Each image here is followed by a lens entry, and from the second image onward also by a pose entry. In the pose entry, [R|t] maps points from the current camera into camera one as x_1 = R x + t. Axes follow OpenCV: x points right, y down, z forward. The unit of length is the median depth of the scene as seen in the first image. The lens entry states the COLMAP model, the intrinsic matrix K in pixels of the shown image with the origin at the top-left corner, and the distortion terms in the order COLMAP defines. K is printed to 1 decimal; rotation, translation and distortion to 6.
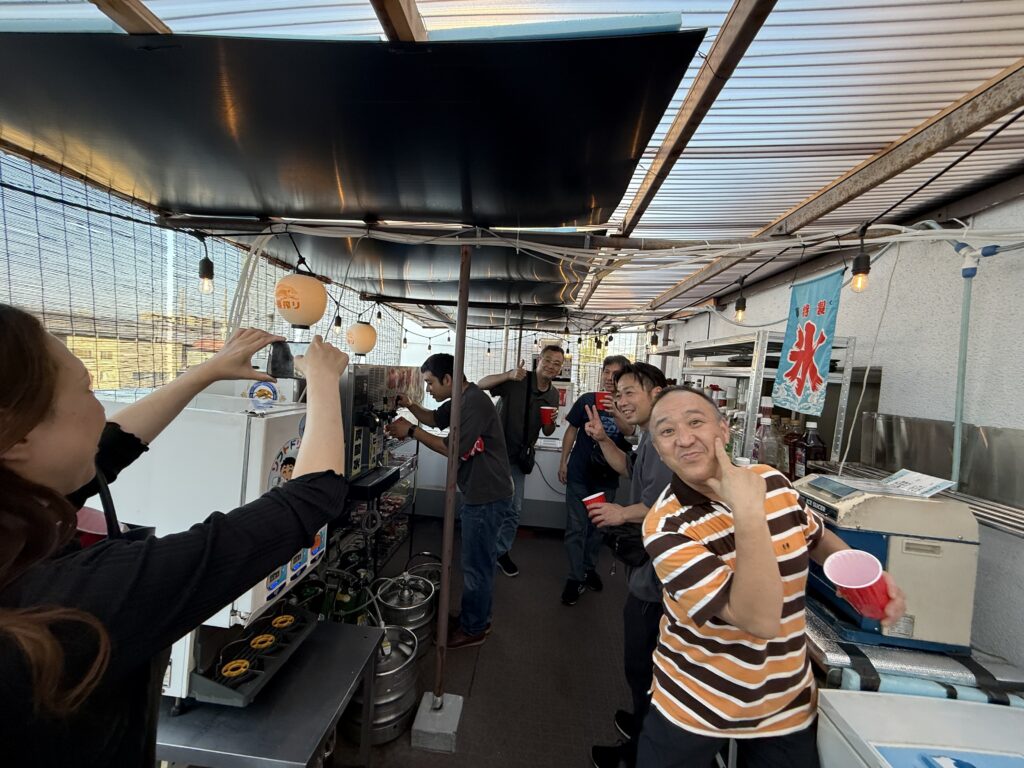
lens RADIAL K [[411.7, 0, 509.0], [0, 411.7, 378.3], [0, 0, 1]] dist [0.001944, 0.000448]
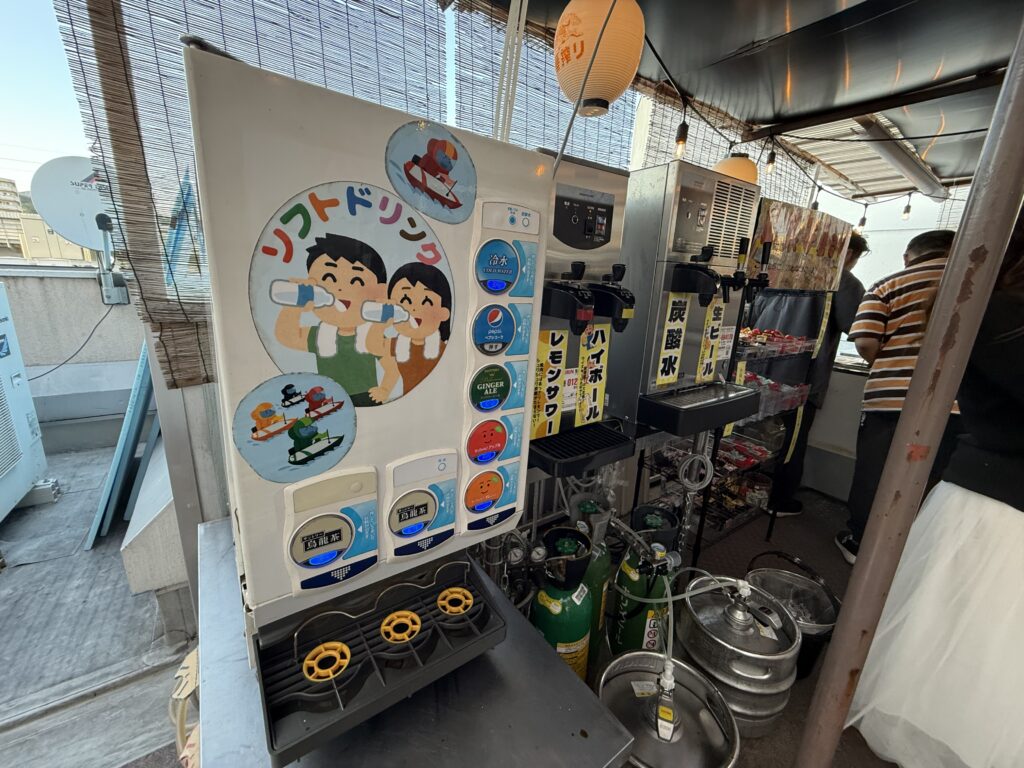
lens RADIAL K [[411.7, 0, 508.6], [0, 411.7, 386.5], [0, 0, 1]] dist [0.001944, 0.000448]
pose [[0.644581, 0.161683, -0.747244, -0.096079], [-0.025509, 0.981387, 0.190340, 0.138876], [0.764110, -0.103628, 0.636708, 0.494572]]
